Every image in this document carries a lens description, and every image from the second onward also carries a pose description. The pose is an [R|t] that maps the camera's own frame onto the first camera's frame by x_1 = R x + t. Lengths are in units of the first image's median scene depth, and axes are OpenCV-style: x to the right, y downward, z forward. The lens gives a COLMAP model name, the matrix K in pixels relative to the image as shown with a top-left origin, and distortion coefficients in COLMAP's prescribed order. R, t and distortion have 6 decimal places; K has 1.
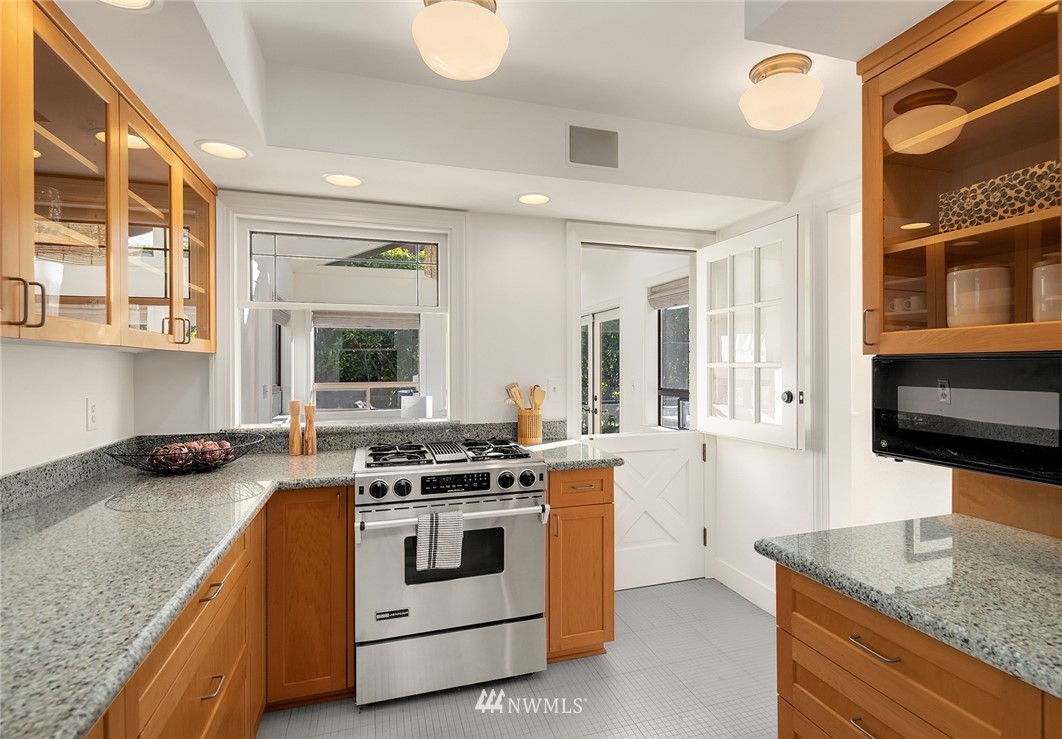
lens RADIAL K [[518.5, 0, 532.3], [0, 518.5, 365.5], [0, 0, 1]] dist [-0.000429, -0.000007]
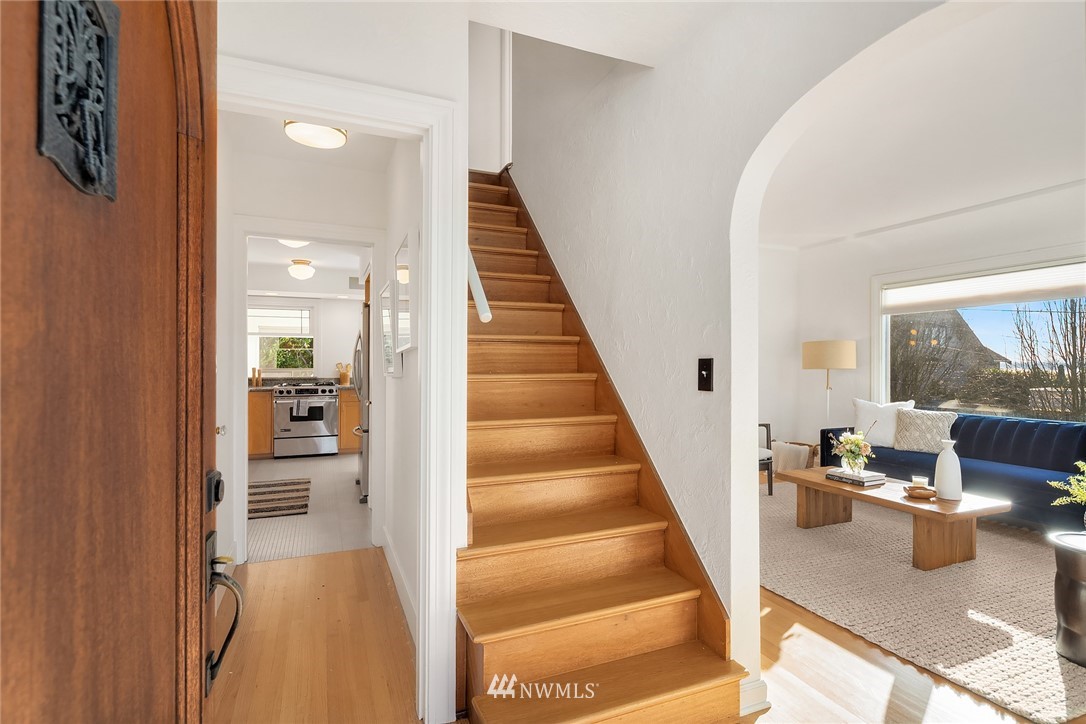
lens RADIAL K [[531.1, 0, 548.5], [0, 531.1, 358.4], [0, 0, 1]] dist [-0.006060, -0.000448]
pose [[0.994319, 0.003168, 0.106392, 1.017494], [-0.001849, 0.999920, -0.012488, 0.057738], [-0.106424, 0.012221, 0.994246, -2.501462]]
